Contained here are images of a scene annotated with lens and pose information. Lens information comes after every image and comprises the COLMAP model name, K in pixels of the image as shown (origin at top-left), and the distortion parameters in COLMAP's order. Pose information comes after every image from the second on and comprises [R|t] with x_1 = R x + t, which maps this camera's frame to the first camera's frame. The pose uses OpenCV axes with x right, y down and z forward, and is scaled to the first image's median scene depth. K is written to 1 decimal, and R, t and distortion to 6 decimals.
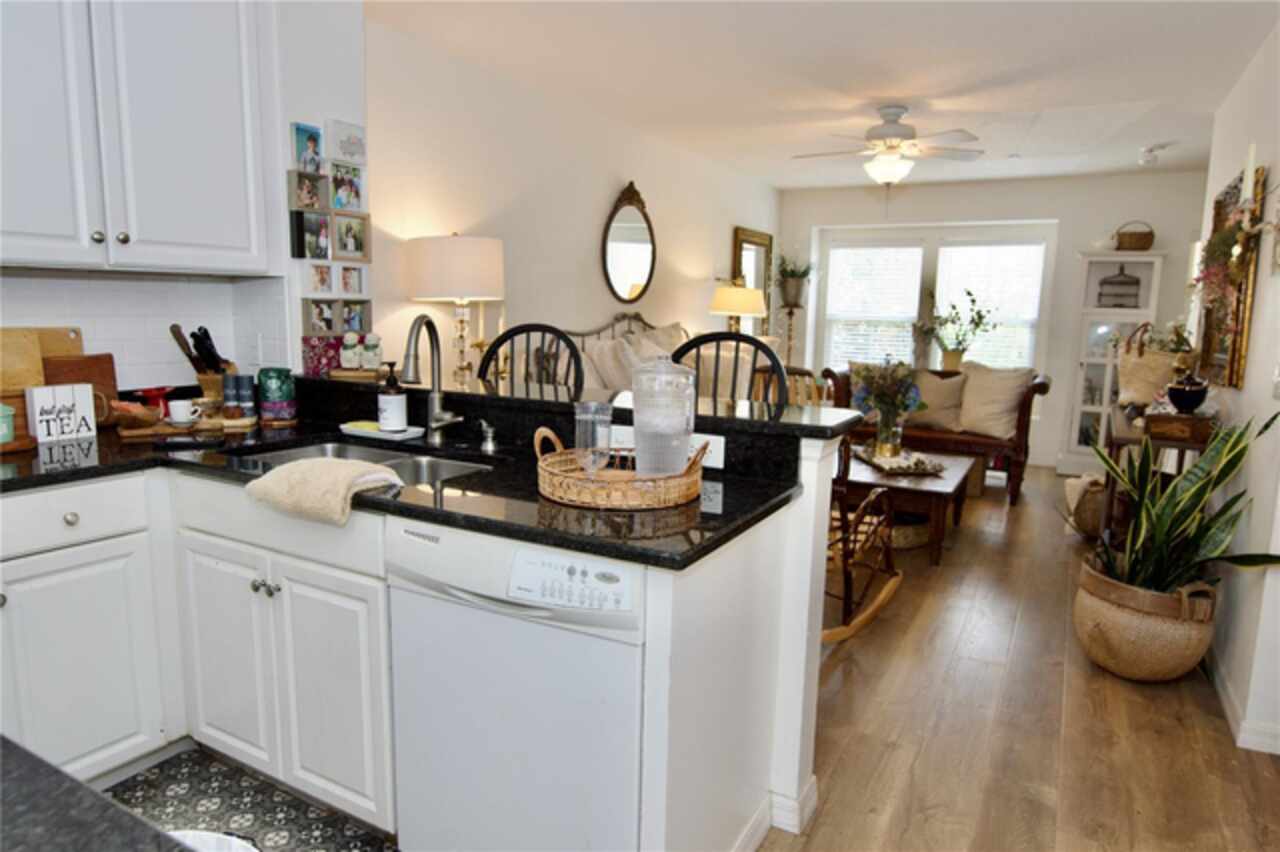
lens RADIAL K [[782.6, 0, 653.4], [0, 782.6, 428.7], [0, 0, 1]] dist [0.005530, -0.027703]
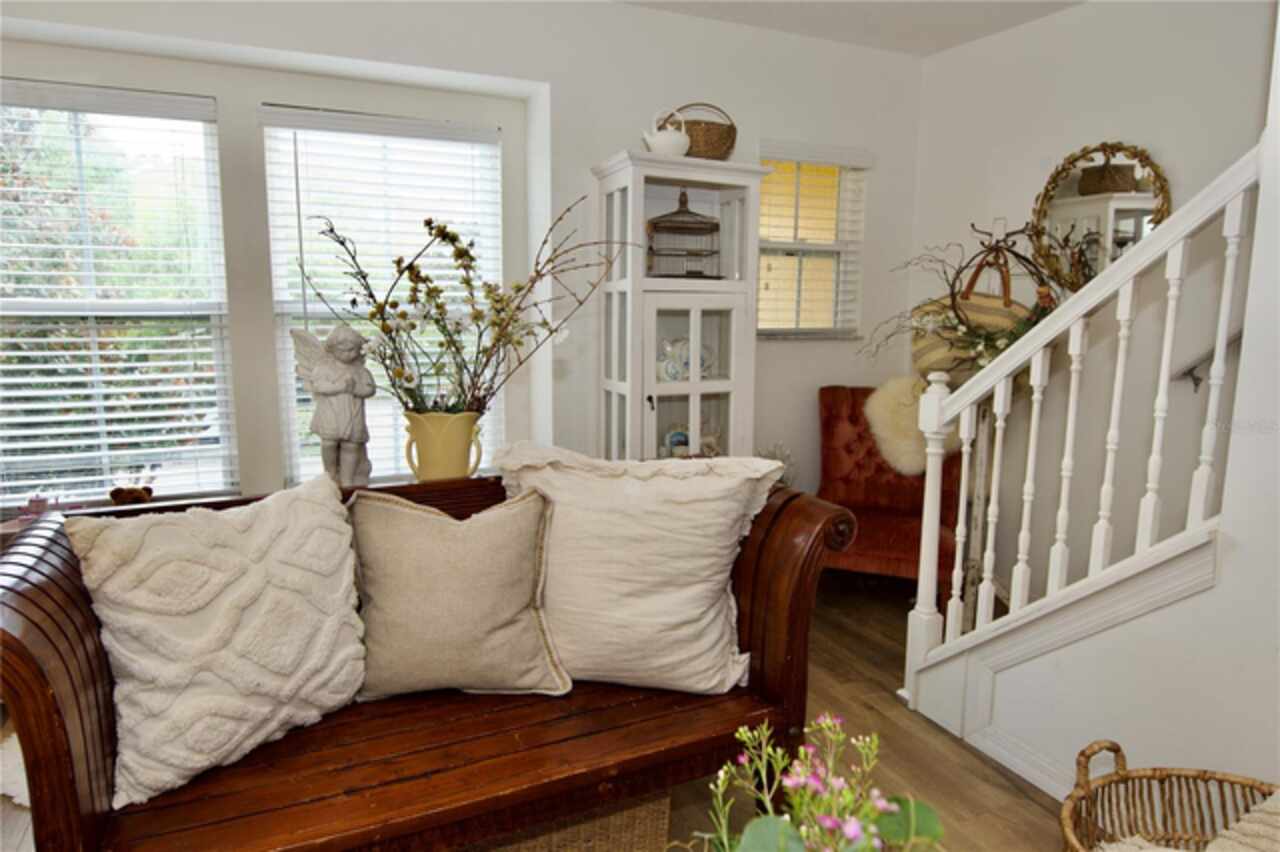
lens RADIAL K [[771.4, 0, 653.8], [0, 771.4, 421.9], [0, 0, 1]] dist [-0.034367, -0.000094]
pose [[0.573677, -0.143826, 0.806355, 0.198930], [0.126357, 0.988218, 0.086368, -0.125401], [-0.809277, 0.052341, 0.585091, 0.838084]]
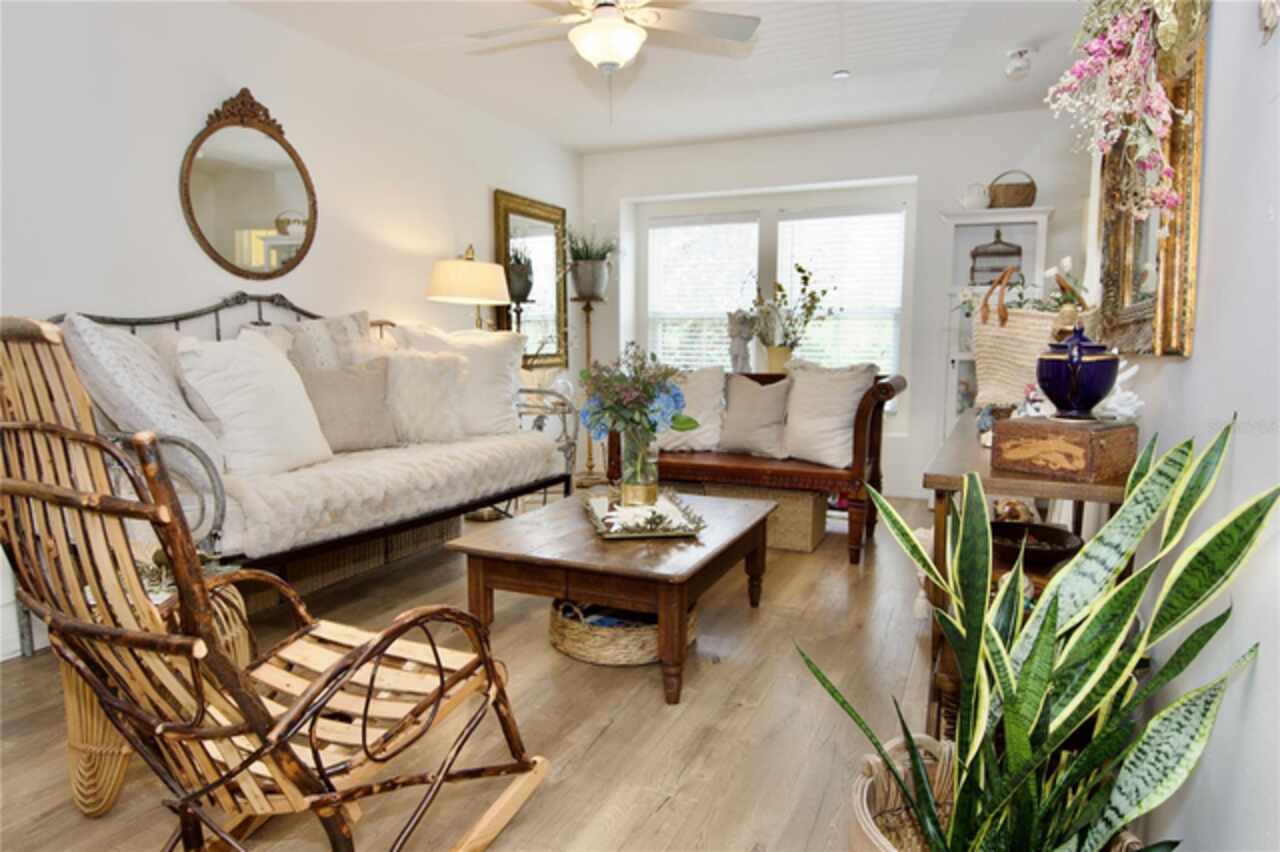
lens RADIAL K [[782.6, 0, 653.4], [0, 782.6, 428.7], [0, 0, 1]] dist [0.005530, -0.027703]
pose [[0.995928, -0.031736, 0.084386, 0.223170], [0.034722, 0.998813, -0.034159, -0.002909], [-0.083202, 0.036950, 0.995847, 0.316886]]
